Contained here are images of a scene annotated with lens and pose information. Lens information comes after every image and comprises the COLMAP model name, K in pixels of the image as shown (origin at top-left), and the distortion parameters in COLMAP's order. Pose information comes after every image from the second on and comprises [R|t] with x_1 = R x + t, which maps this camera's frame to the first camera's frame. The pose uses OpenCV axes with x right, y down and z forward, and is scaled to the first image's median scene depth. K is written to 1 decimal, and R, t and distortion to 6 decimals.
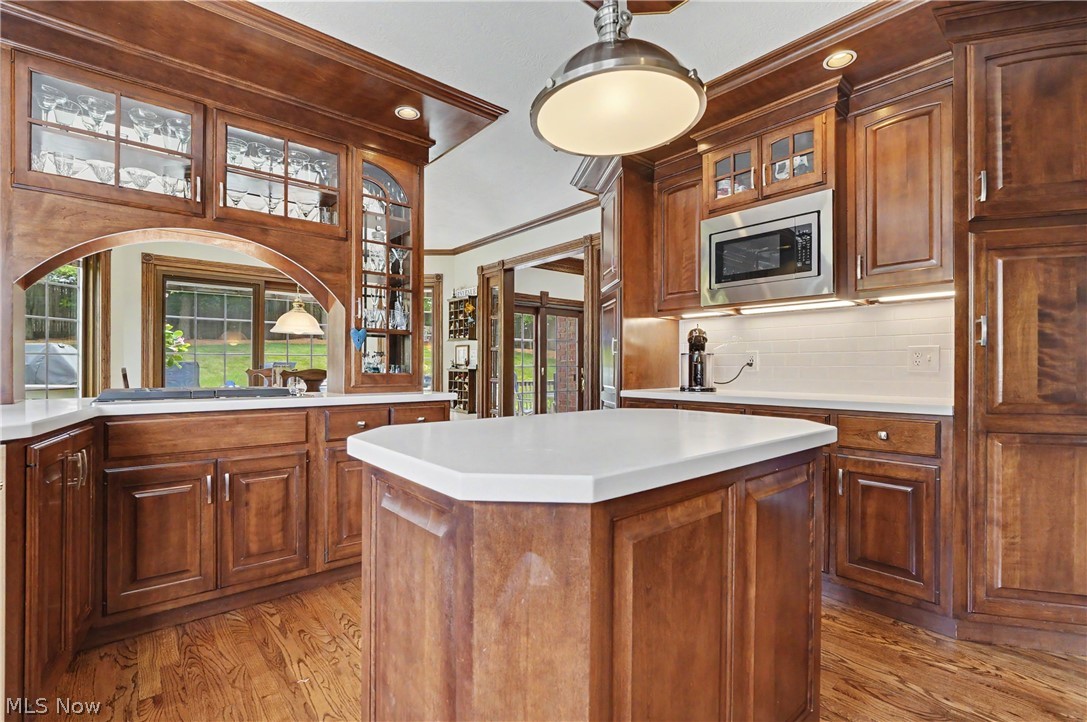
lens RADIAL K [[497.8, 0, 547.8], [0, 497.8, 361.6], [0, 0, 1]] dist [-0.011810, 0.002873]
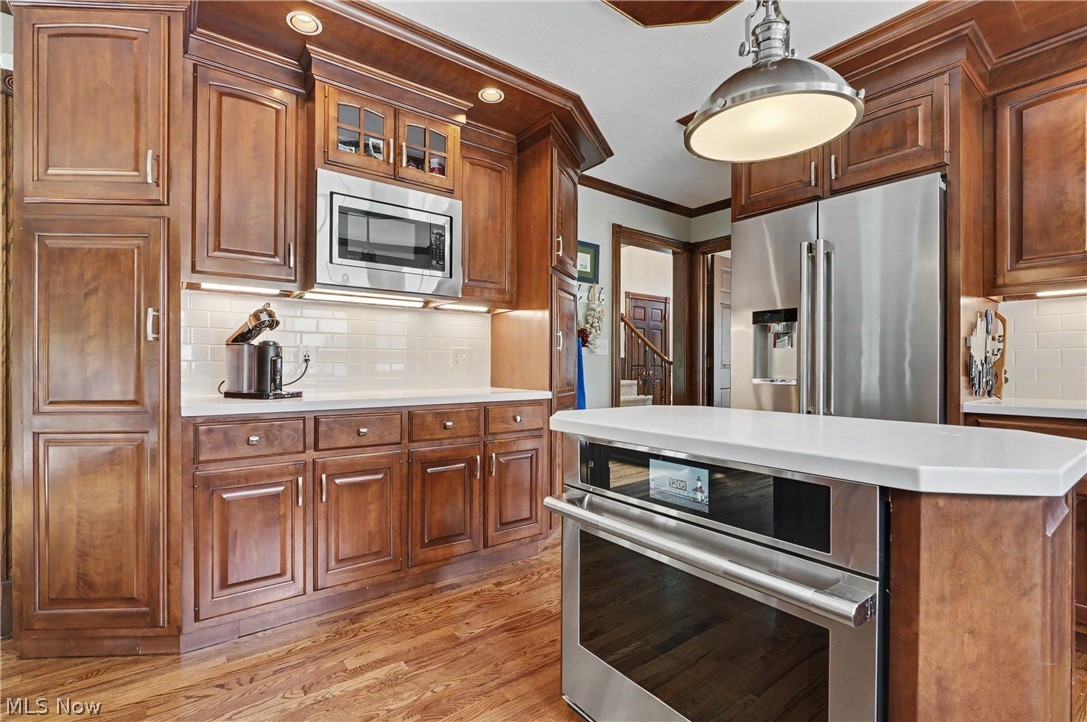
lens RADIAL K [[497.8, 0, 544.8], [0, 497.8, 366.6], [0, 0, 1]] dist [-0.011810, 0.002873]
pose [[0.047686, 0.001831, 0.998861, -0.495355], [-0.005096, 0.999986, -0.001589, 0.016302], [-0.998849, -0.005015, 0.047695, 0.738775]]
